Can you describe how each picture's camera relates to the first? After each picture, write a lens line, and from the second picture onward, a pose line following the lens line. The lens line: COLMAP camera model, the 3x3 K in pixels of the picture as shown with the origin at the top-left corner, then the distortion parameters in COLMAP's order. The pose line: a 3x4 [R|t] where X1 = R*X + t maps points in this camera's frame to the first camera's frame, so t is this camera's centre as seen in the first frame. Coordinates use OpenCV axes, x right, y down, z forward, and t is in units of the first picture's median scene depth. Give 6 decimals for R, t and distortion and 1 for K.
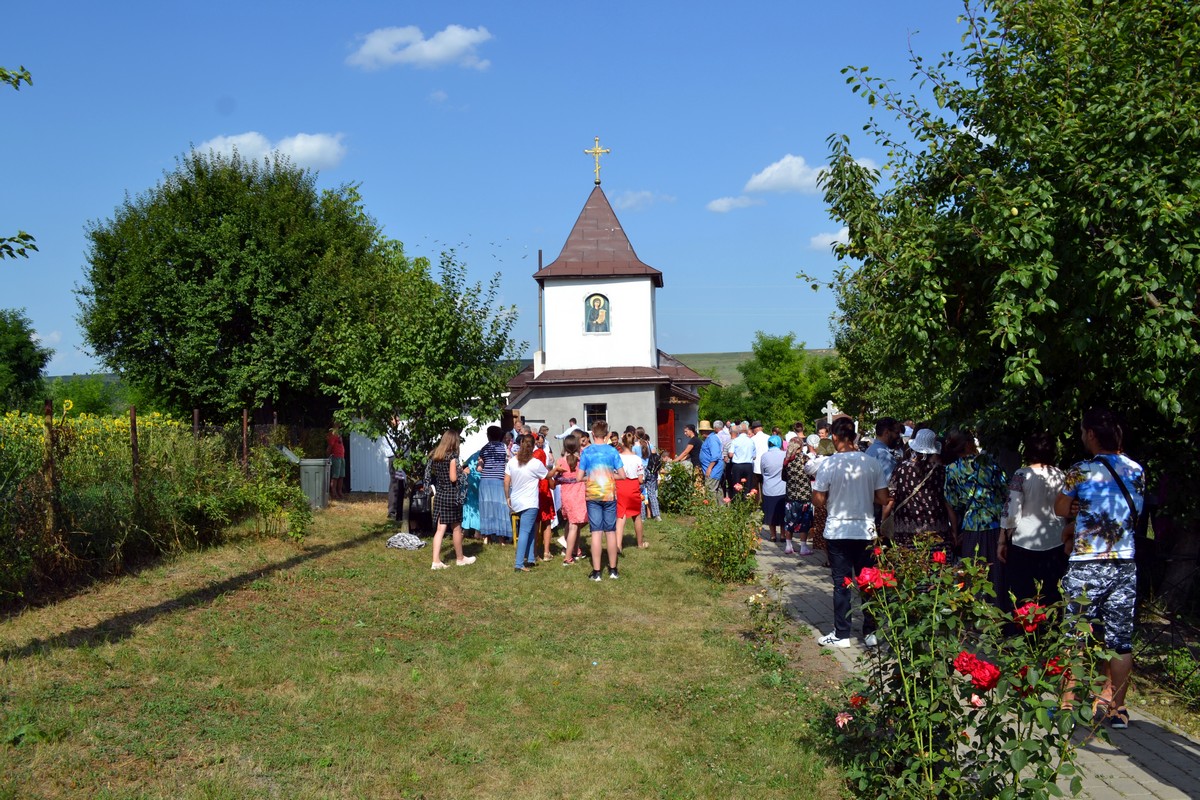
lens RADIAL K [[955.1, 0, 600.0], [0, 955.1, 400.0], [0, 0, 1]] dist [-0.081740, 0.005301]
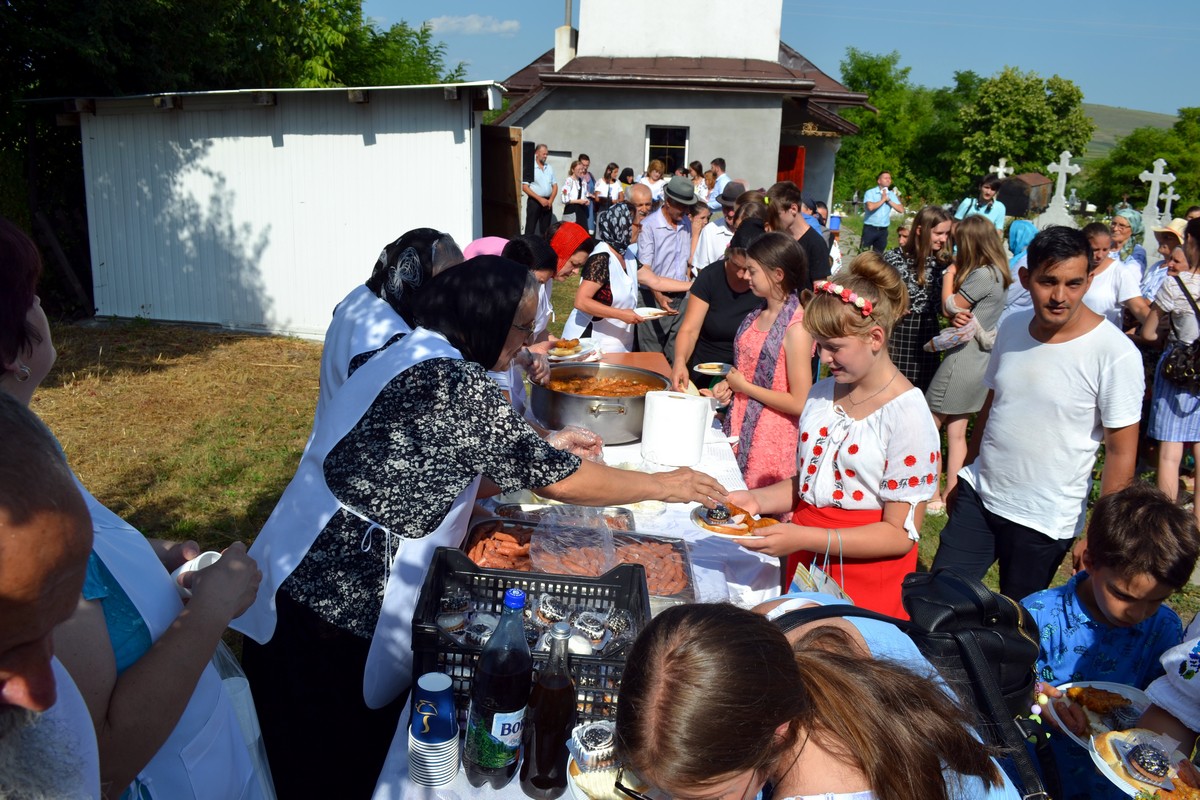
lens RADIAL K [[958.5, 0, 600.0], [0, 958.5, 400.0], [0, 0, 1]] dist [-0.078439, 0.008587]
pose [[0.998260, 0.058750, 0.005072, -0.060067], [-0.057899, 0.960197, 0.273259, 0.012502], [0.011184, -0.273077, 0.961927, 0.731589]]
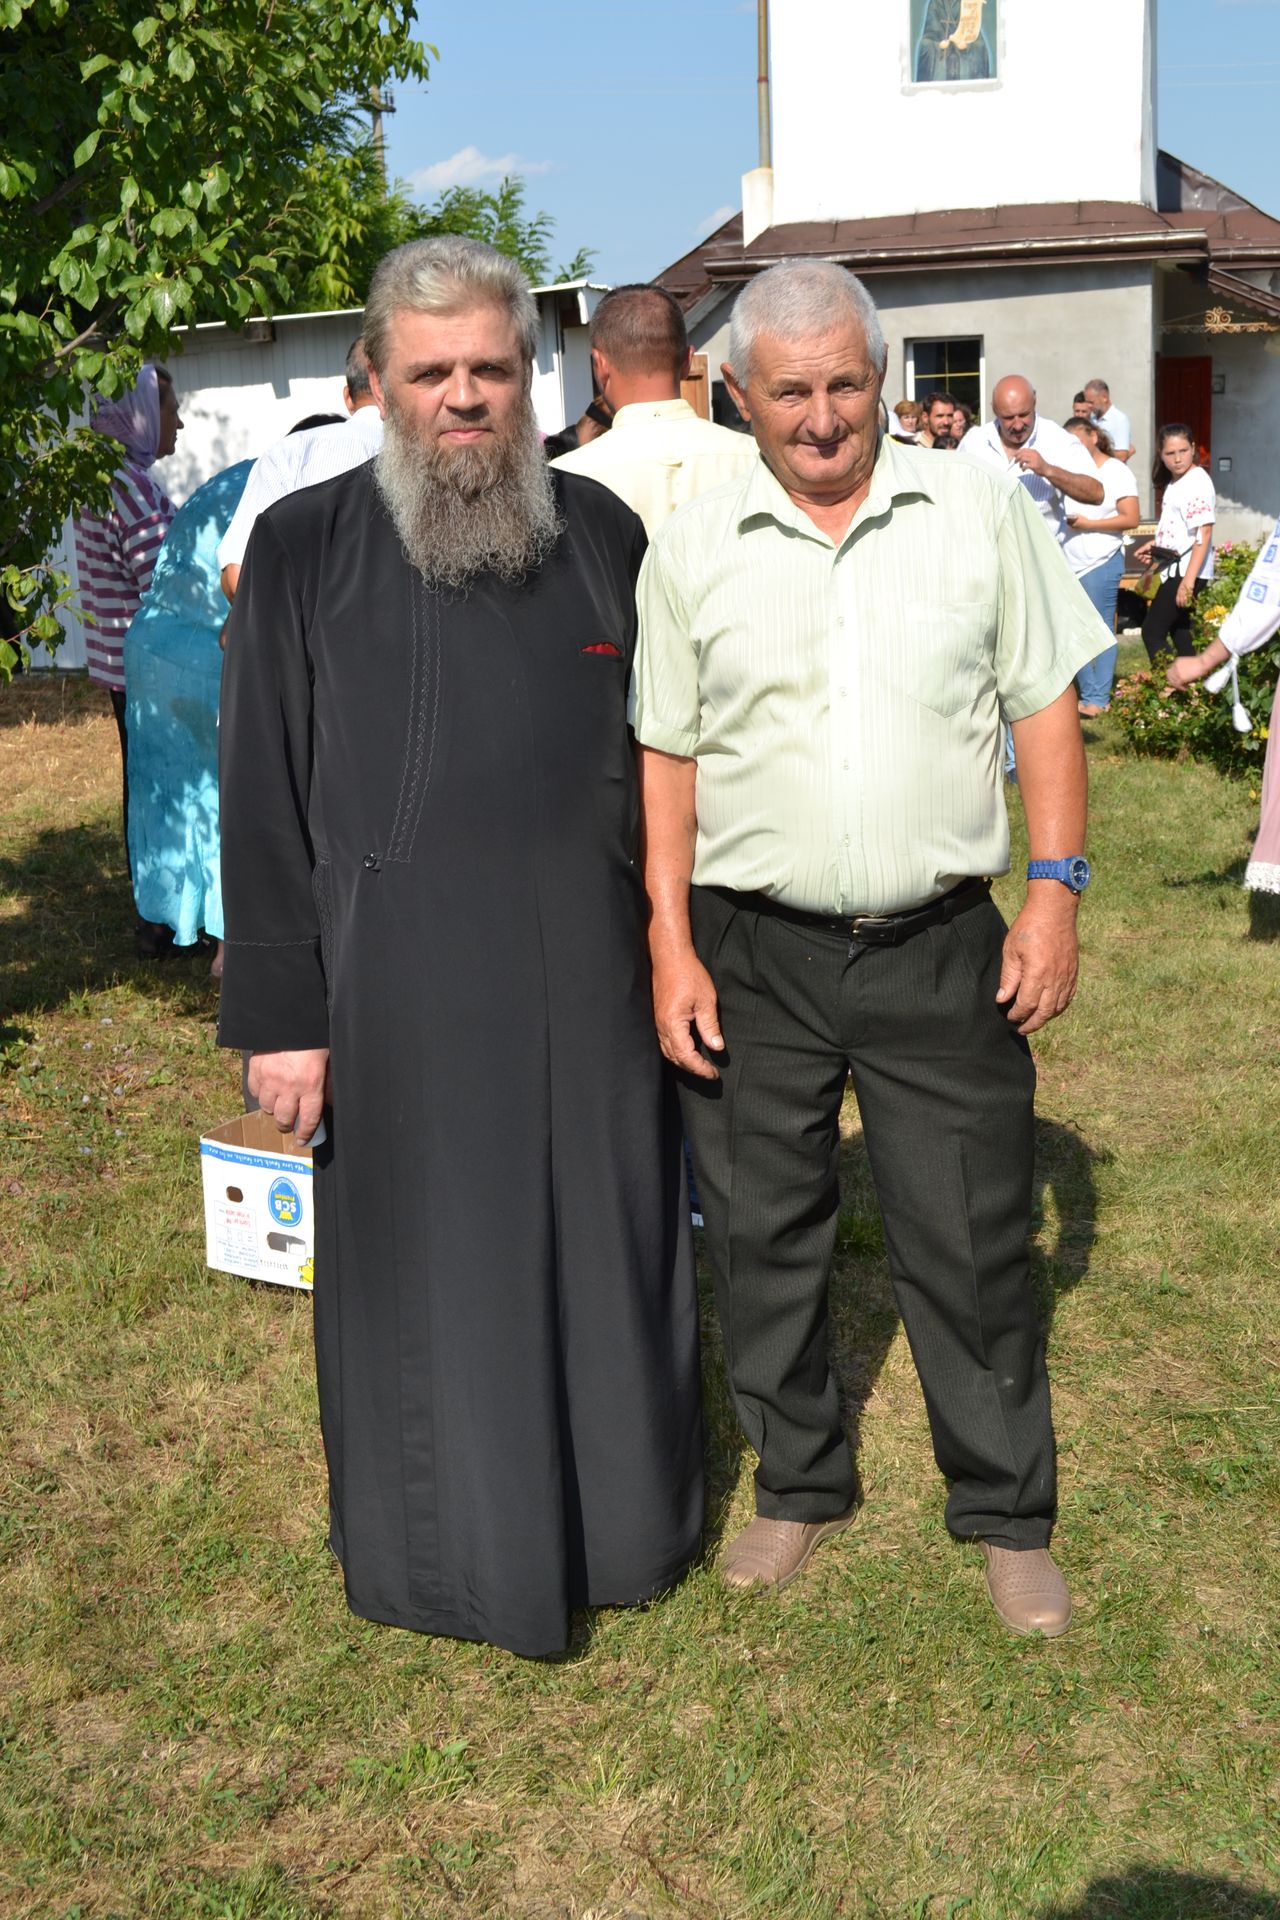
lens RADIAL K [[2249.0, 0, 640.0], [0, 2249.0, 960.0], [0, 0, 1]] dist [-0.037988, -0.014848]
pose [[0.989957, 0.015972, -0.140466, 0.004054], [0.019791, 0.968155, 0.249569, 0.025178], [0.139979, -0.249843, 0.958115, 0.463317]]
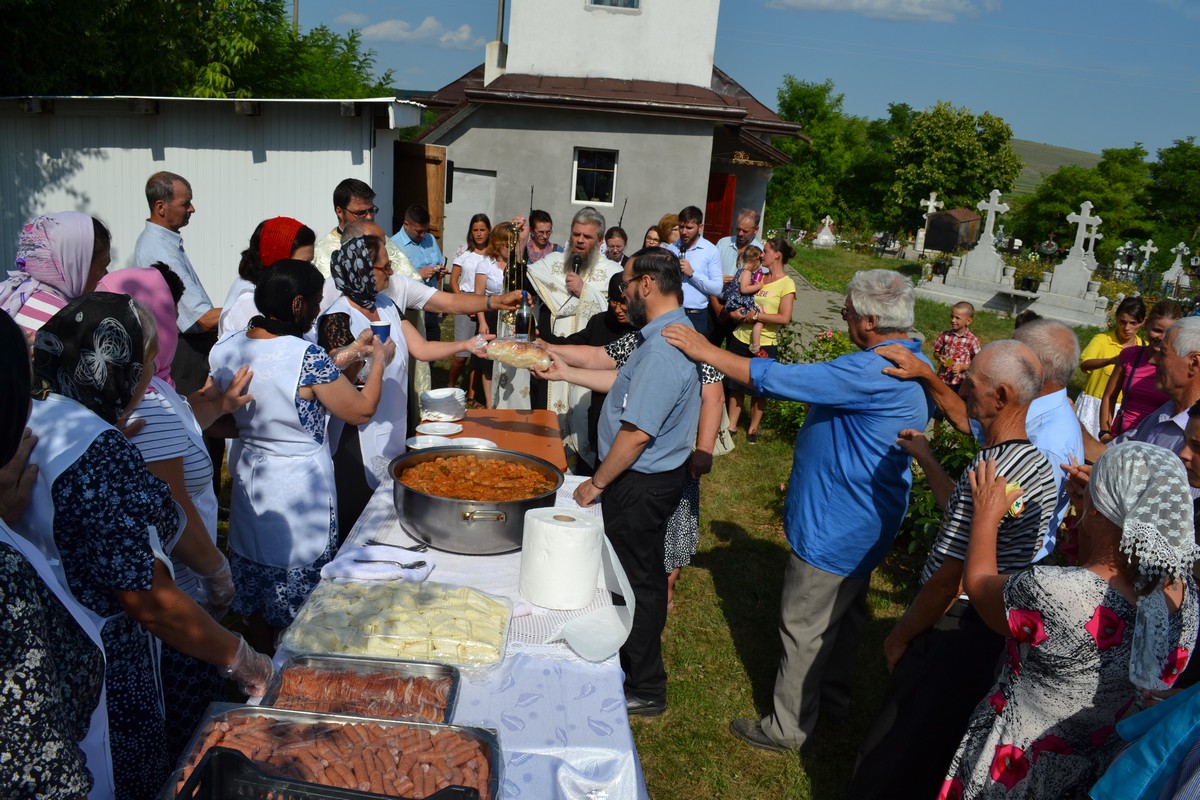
lens RADIAL K [[955.1, 0, 600.0], [0, 955.1, 400.0], [0, 0, 1]] dist [-0.081740, 0.005301]
pose [[0.993659, 0.086144, 0.072262, -0.046934], [-0.101856, 0.961825, 0.254006, 0.006166], [-0.047622, -0.259755, 0.964500, 0.766853]]
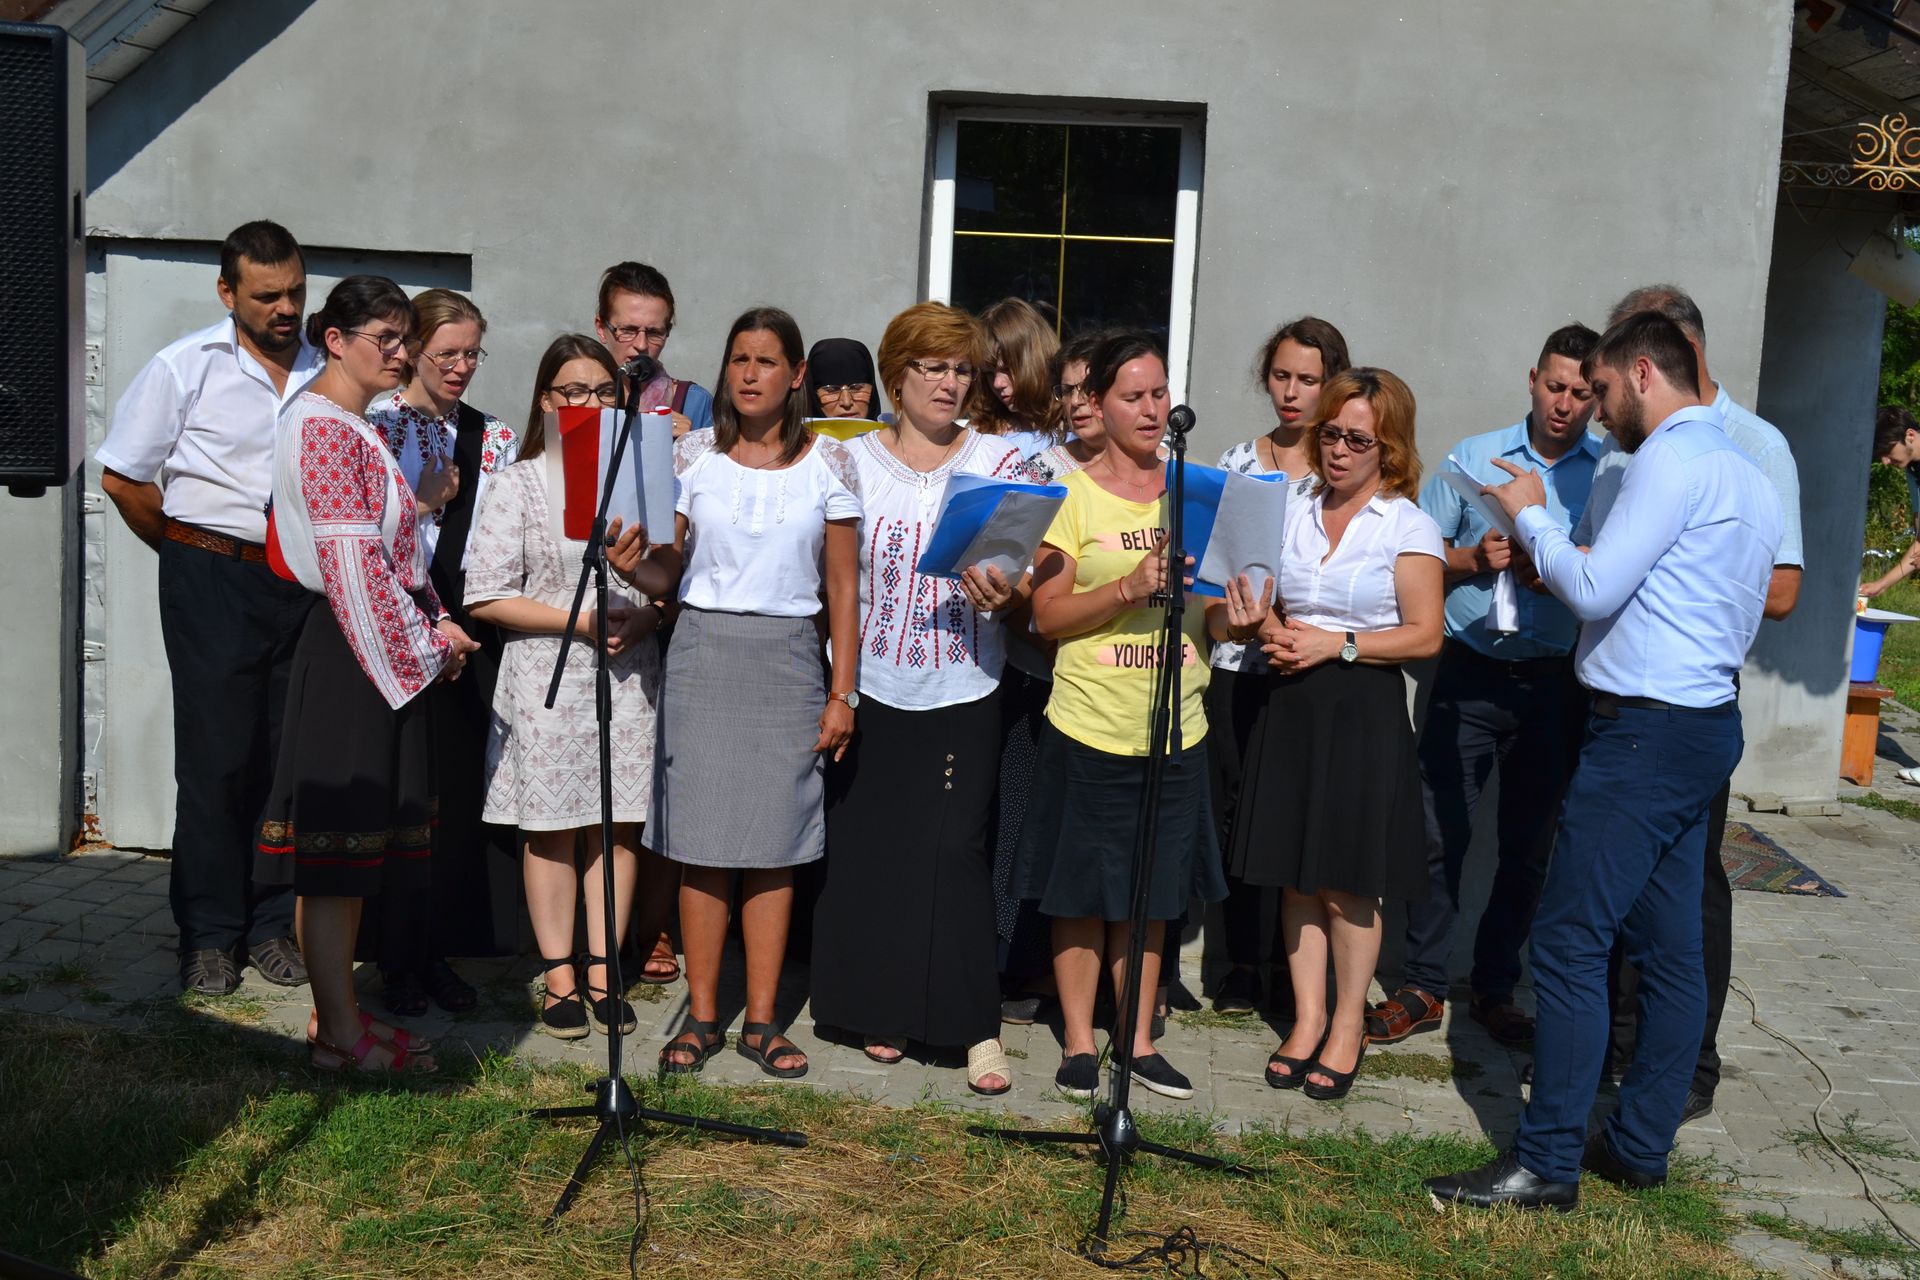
lens RADIAL K [[2249.0, 0, 960.0], [0, 2249.0, 640.0], [0, 0, 1]] dist [-0.037988, -0.014848]
pose [[0.996792, 0.070804, 0.037313, -0.030716], [-0.075398, 0.987120, 0.141097, 0.038930], [-0.026842, -0.143458, 0.989292, 1.307511]]
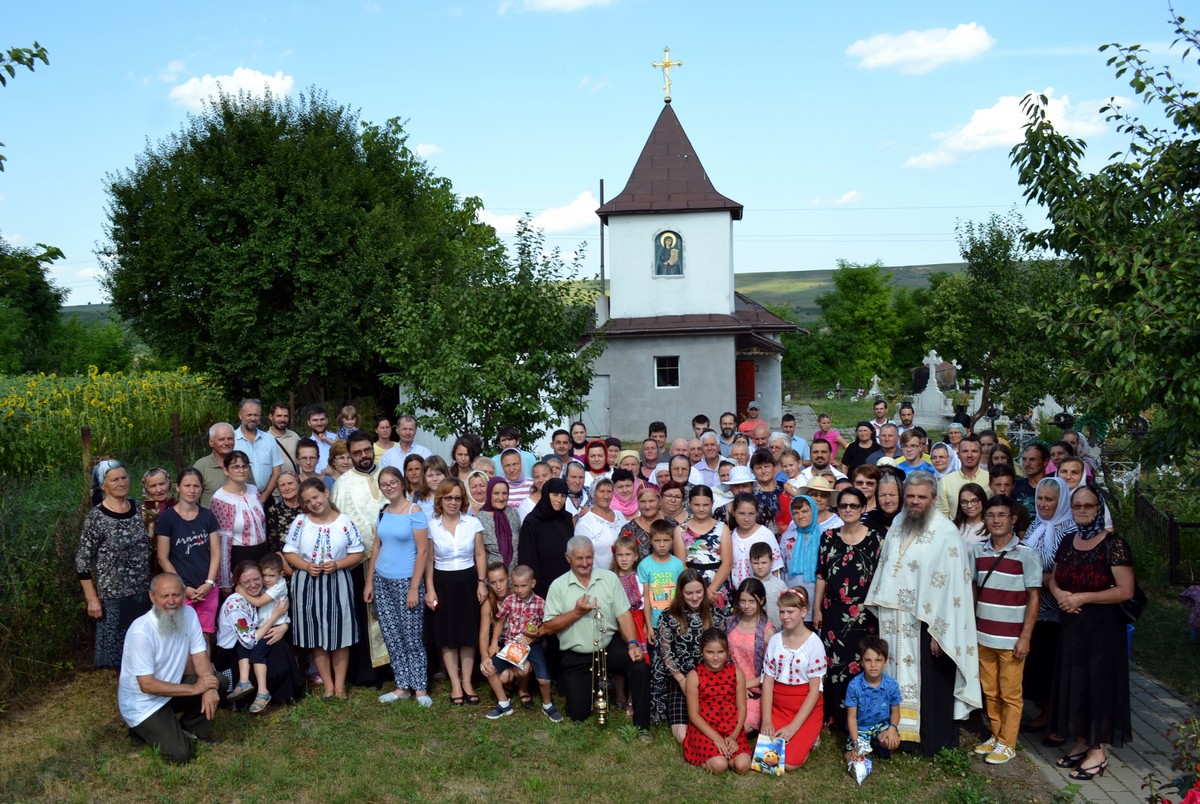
lens RADIAL K [[1040.4, 0, 561.4], [0, 1040.4, 431.6], [0, 0, 1]] dist [-0.077525, -0.006749]
pose [[0.996435, 0.001119, -0.084359, -0.034210], [0.007534, 0.994737, 0.102181, -0.042641], [0.084030, -0.102452, 0.991182, 0.044018]]
